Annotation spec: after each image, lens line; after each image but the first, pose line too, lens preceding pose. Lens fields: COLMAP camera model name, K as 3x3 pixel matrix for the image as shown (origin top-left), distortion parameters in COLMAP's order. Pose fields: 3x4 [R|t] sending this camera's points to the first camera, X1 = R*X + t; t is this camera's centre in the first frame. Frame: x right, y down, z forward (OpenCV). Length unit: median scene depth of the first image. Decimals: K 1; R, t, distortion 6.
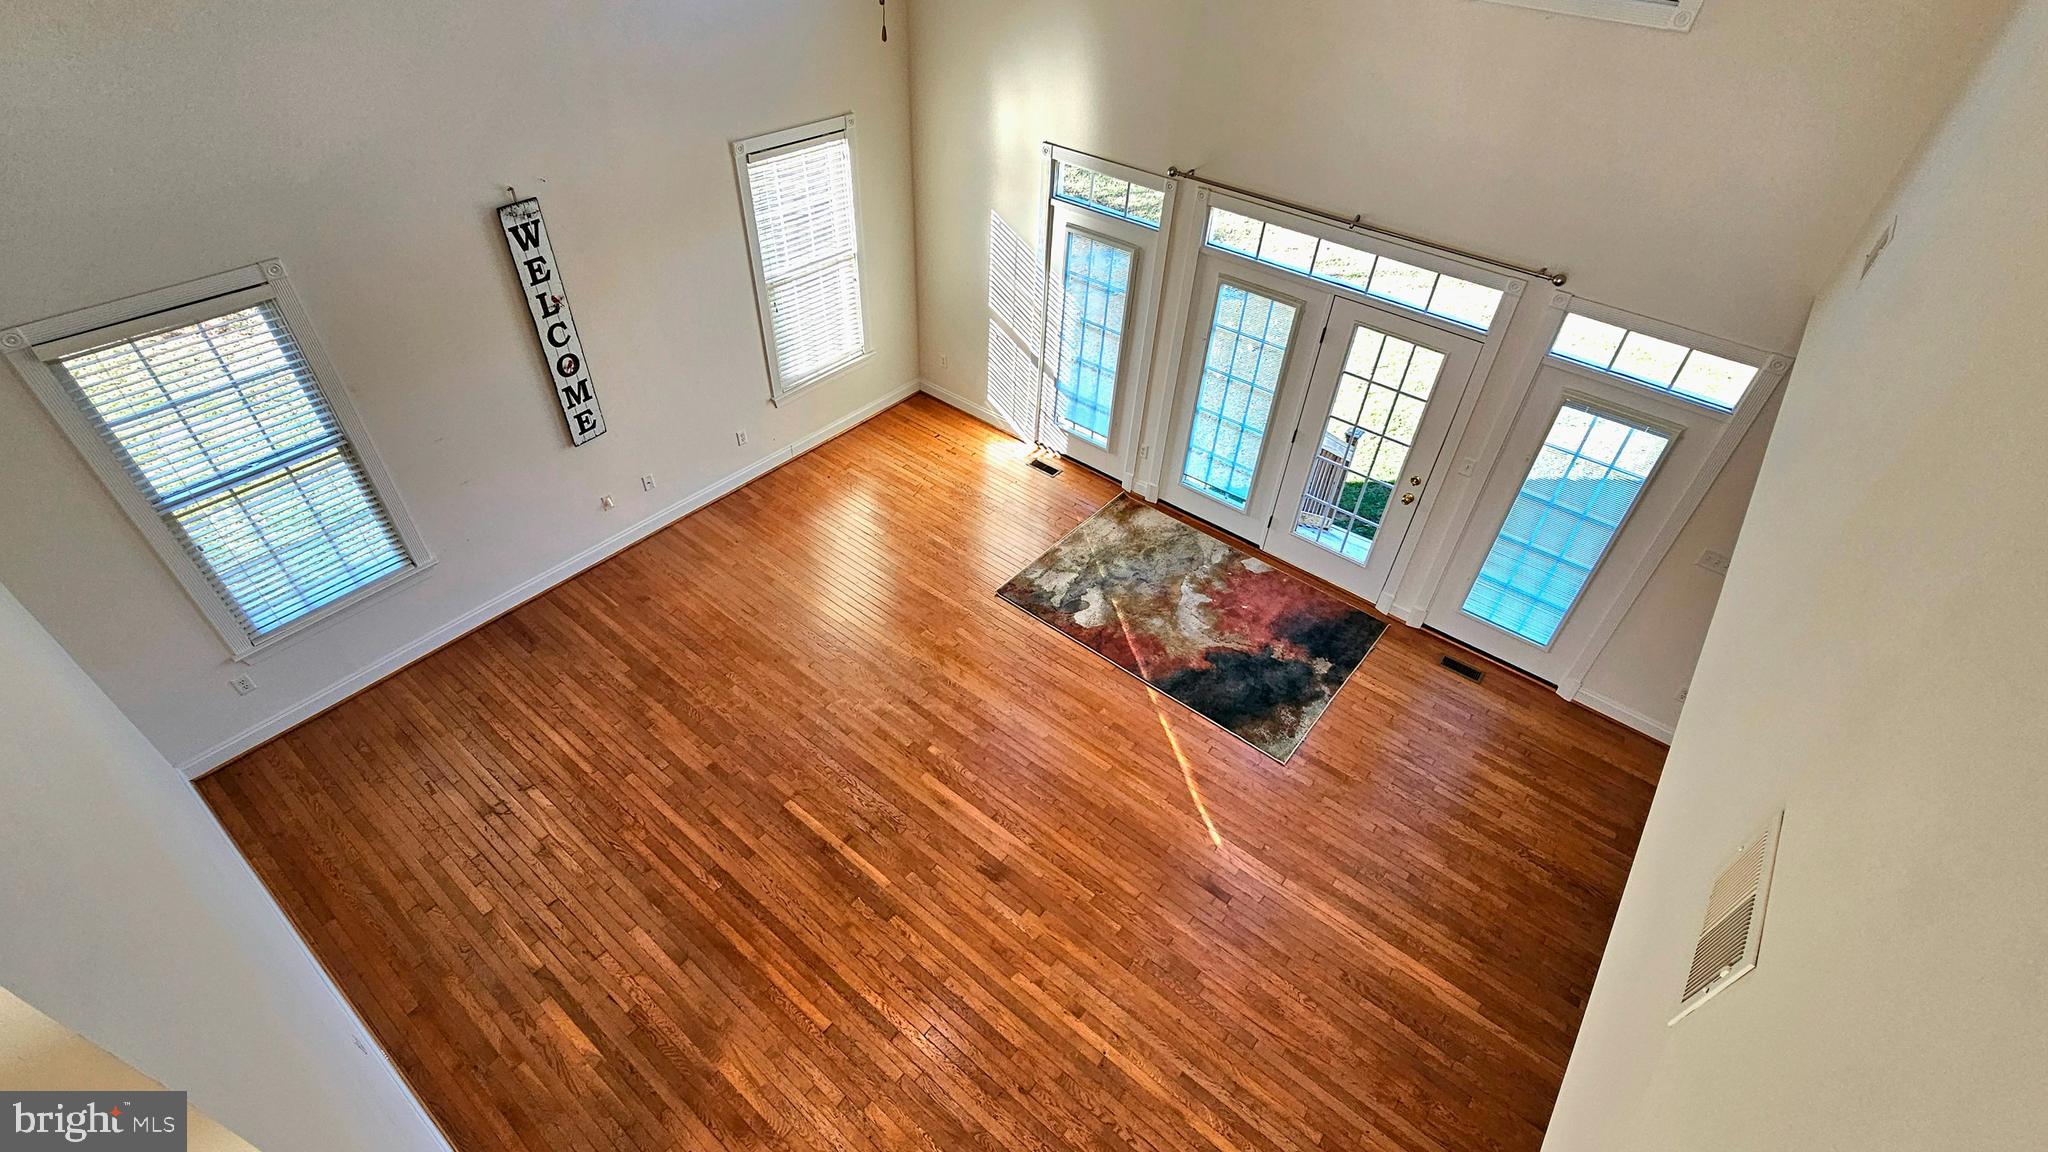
lens RADIAL K [[918.4, 0, 1034.6], [0, 918.4, 582.1], [0, 0, 1]] dist [-0.001528, 0.000077]
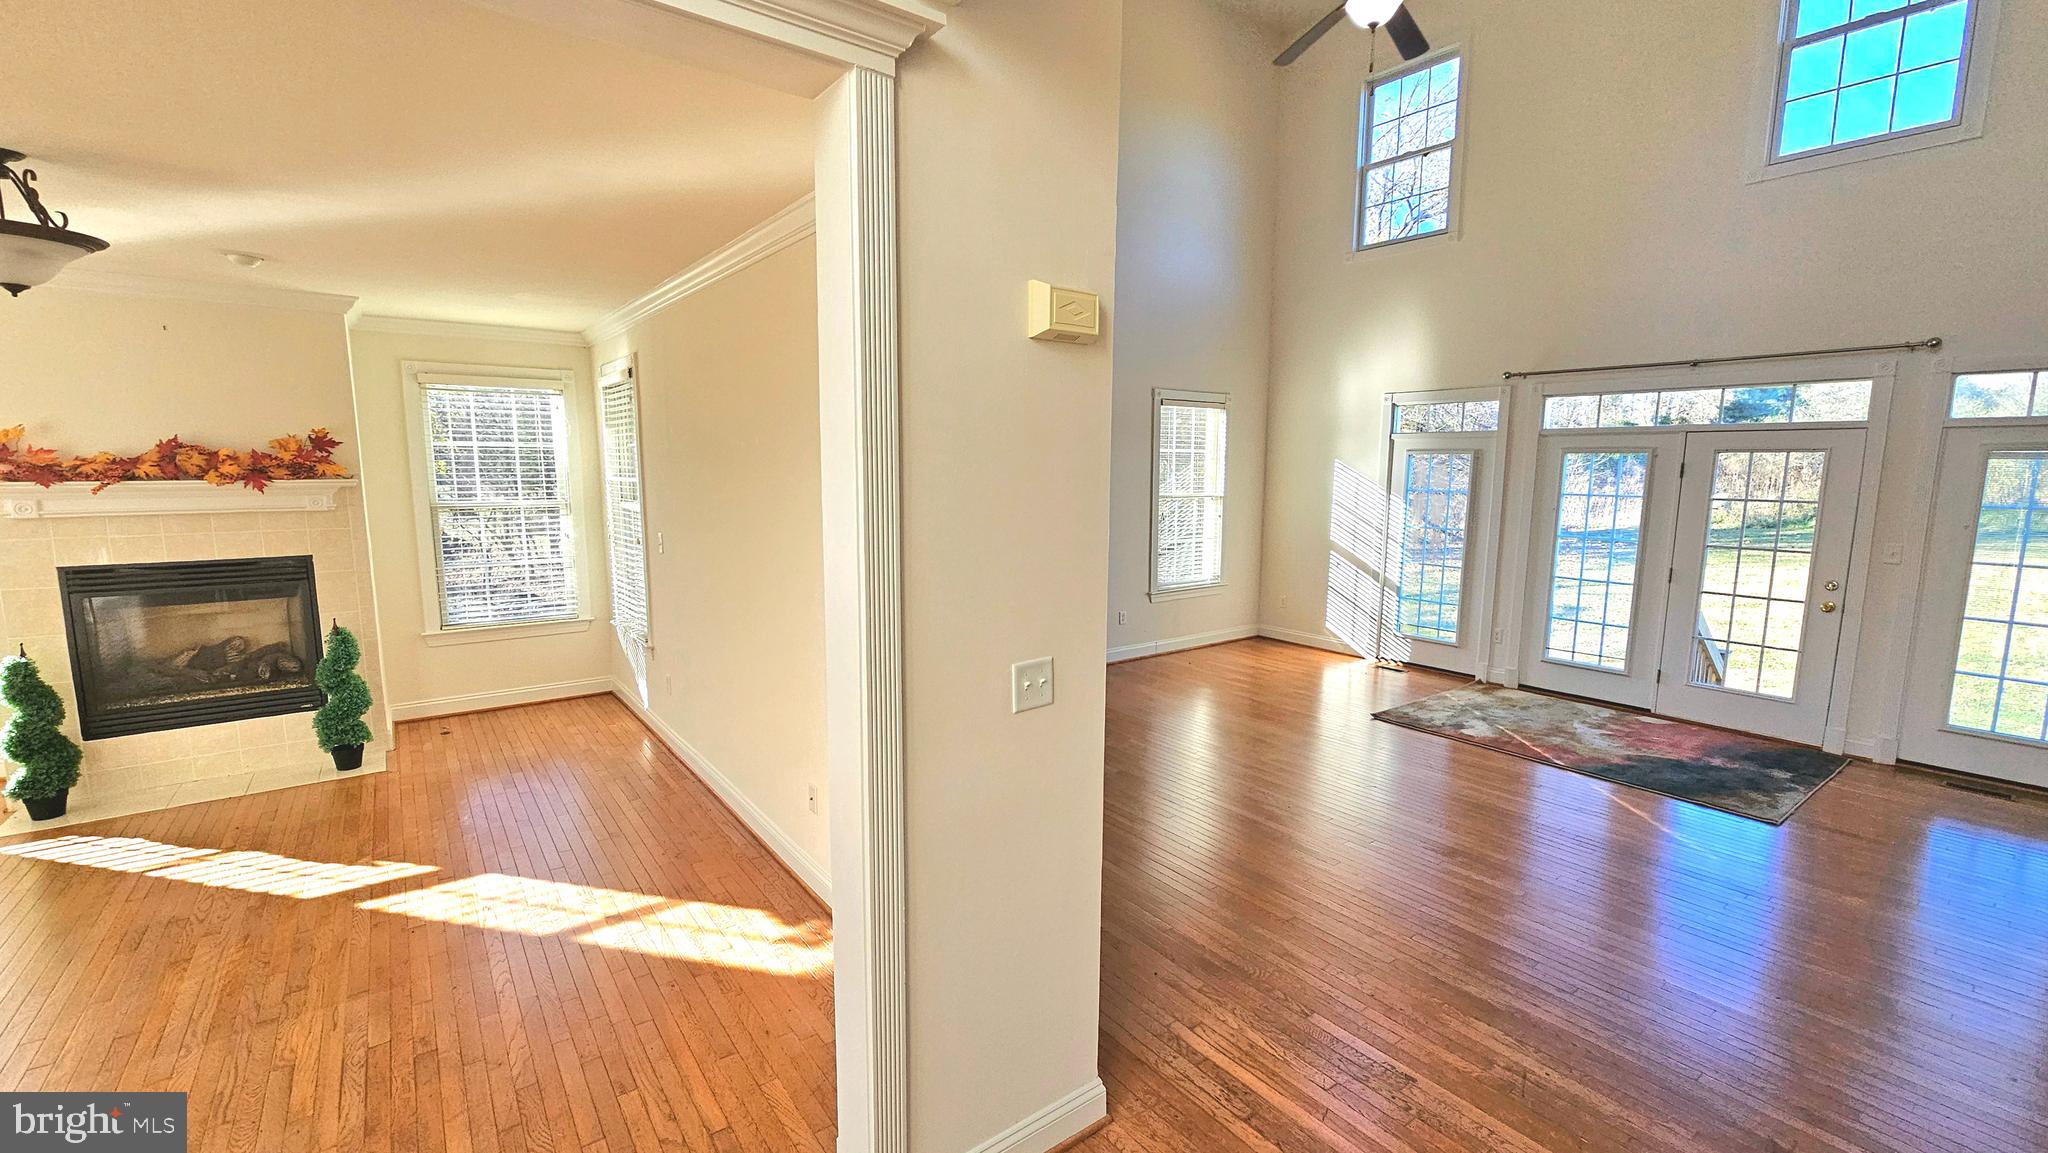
lens RADIAL K [[851.4, 0, 1027.6], [0, 851.4, 575.1], [0, 0, 1]] dist [-0.001484, 0.000464]
pose [[0.966286, -0.007582, -0.257361, -0.168789], [-0.139419, 0.824936, -0.547762, 0.459788], [0.216460, 0.565175, 0.796067, 0.073263]]
